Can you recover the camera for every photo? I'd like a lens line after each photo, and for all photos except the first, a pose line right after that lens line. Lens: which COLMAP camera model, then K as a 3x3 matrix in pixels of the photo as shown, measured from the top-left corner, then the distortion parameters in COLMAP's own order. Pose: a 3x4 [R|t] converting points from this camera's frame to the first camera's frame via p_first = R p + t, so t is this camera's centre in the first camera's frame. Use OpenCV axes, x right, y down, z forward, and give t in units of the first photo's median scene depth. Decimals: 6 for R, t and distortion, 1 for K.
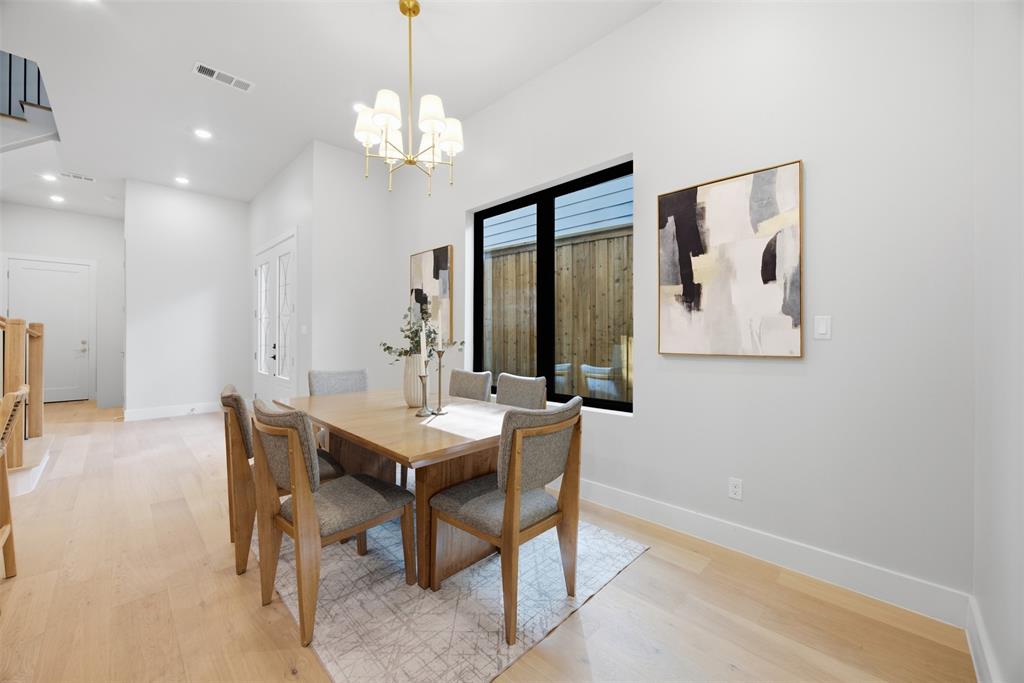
lens RADIAL K [[396.4, 0, 509.3], [0, 396.4, 335.0], [0, 0, 1]] dist [-0.000144, 0.000119]
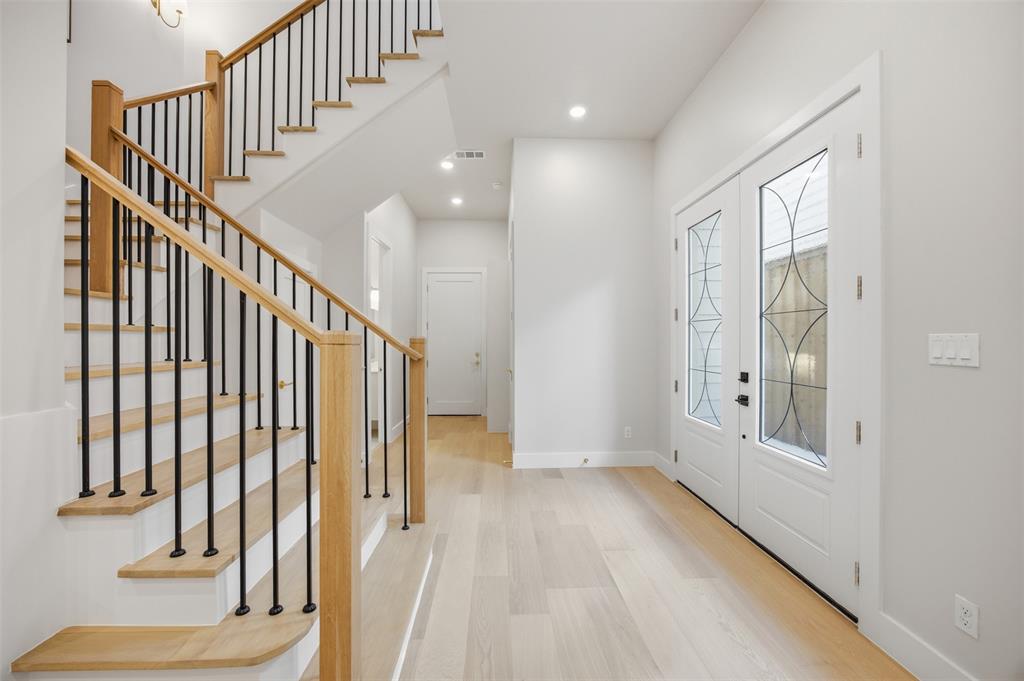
lens RADIAL K [[462.8, 0, 512.0], [0, 462.8, 340.5], [0, 0, 1]] dist [0.000434, 0.000148]
pose [[0.731202, -0.005297, -0.682141, -0.516799], [0.002021, 0.999982, -0.005599, -0.017676], [0.682158, 0.002716, 0.731199, 0.495869]]
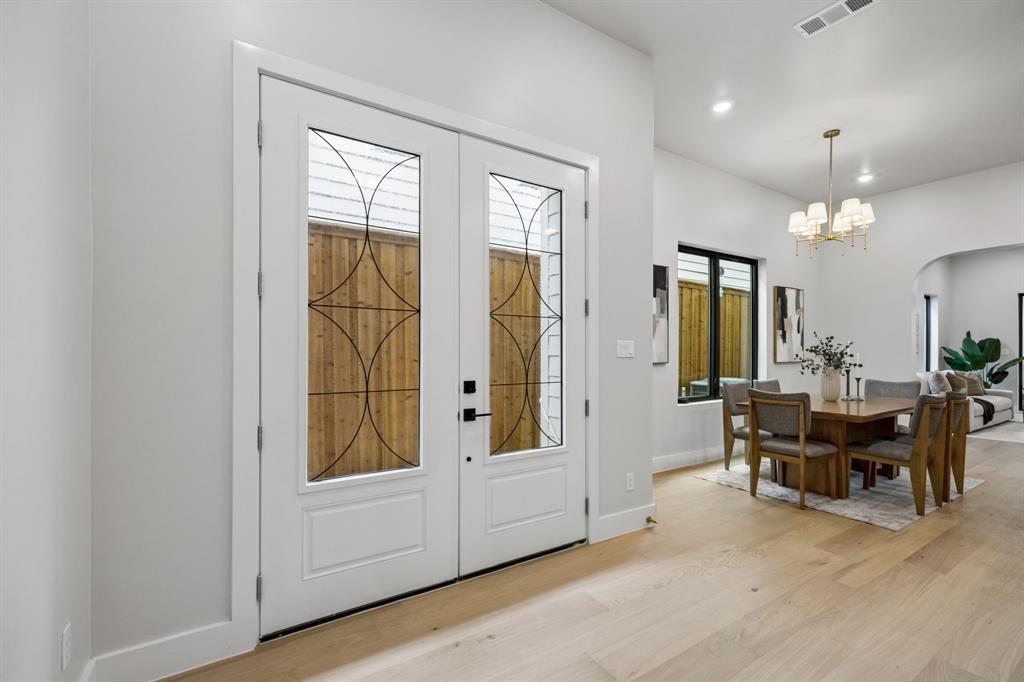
lens RADIAL K [[453.6, 0, 510.7], [0, 453.6, 360.5], [0, 0, 1]] dist [0.000791, 0.000046]
pose [[0.209152, -0.009428, 0.977838, -1.294264], [0.016241, 0.999849, 0.006167, -0.000297], [-0.977748, 0.014592, 0.209273, 1.092908]]
